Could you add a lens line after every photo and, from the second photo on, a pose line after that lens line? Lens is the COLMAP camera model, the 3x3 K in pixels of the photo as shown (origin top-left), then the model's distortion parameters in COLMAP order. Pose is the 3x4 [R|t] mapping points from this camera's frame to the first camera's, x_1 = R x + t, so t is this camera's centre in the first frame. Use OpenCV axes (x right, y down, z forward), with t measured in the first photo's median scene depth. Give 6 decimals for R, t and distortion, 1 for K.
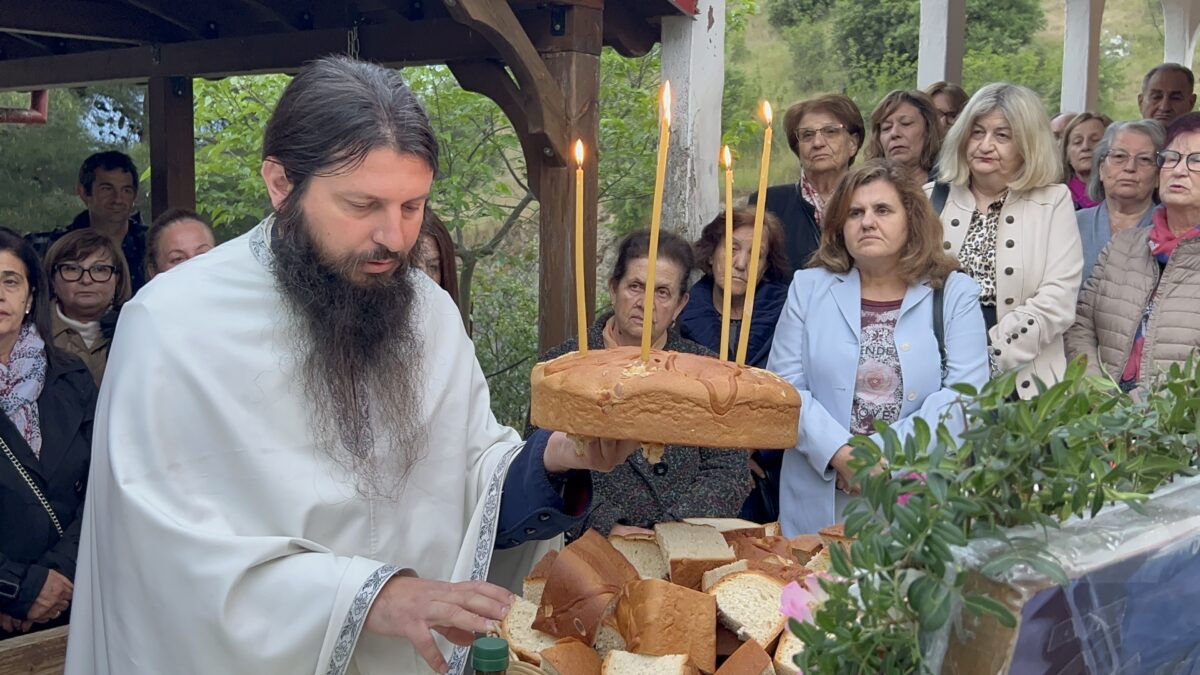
lens RADIAL K [[1279.0, 0, 596.7], [0, 1279.0, 346.8], [0, 0, 1]] dist [0.134564, 0.000000]
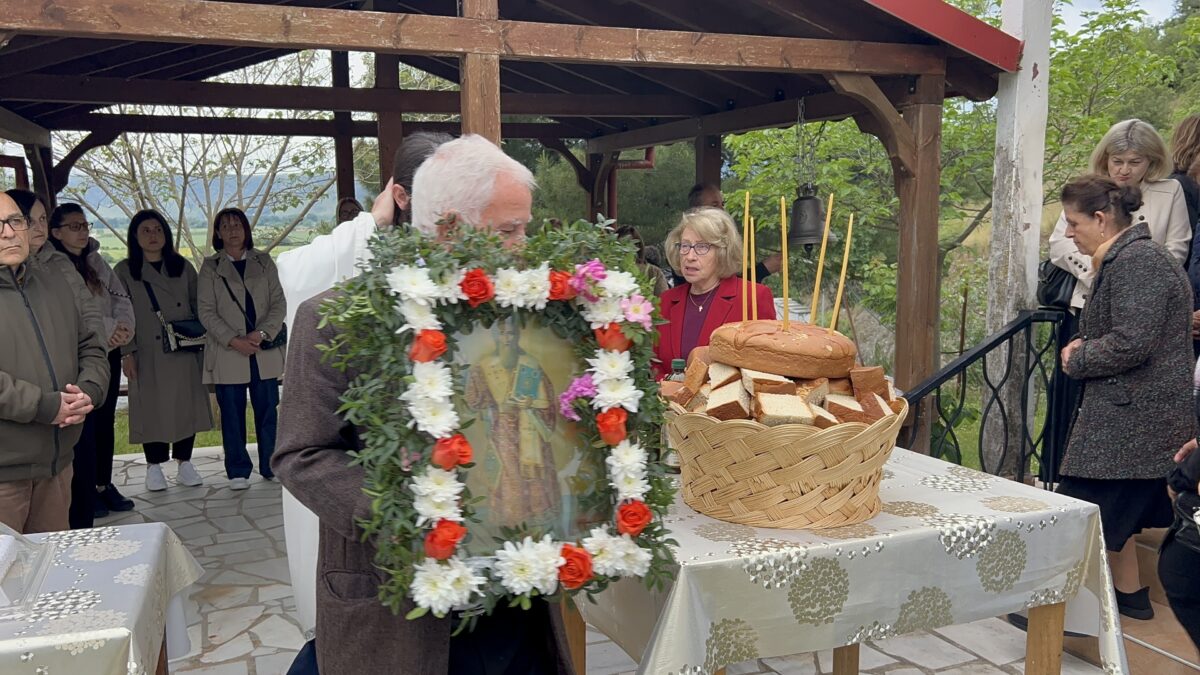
lens RADIAL K [[1073.7, 0, 595.3], [0, 1073.7, 357.3], [0, 0, 1]] dist [0.027559, -0.023287]
pose [[0.874039, 0.036259, -0.484501, 0.252904], [-0.027883, 0.999311, 0.024486, 0.050660], [0.485055, -0.007892, 0.874448, -0.299990]]
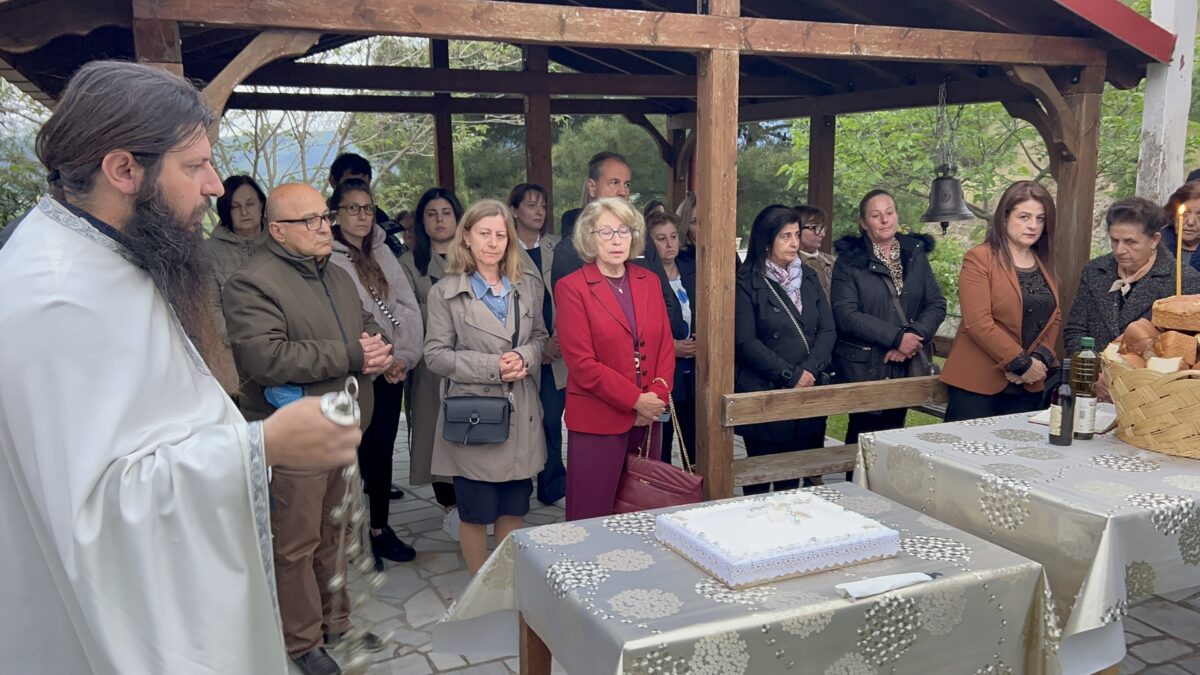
lens RADIAL K [[1073.7, 0, 588.9], [0, 1073.7, 375.7], [0, 0, 1]] dist [0.027559, -0.023287]
pose [[0.906690, 0.044520, -0.419442, 0.002590], [-0.015911, 0.997316, 0.071464, 0.044148], [0.421498, -0.058122, 0.904965, -0.516661]]
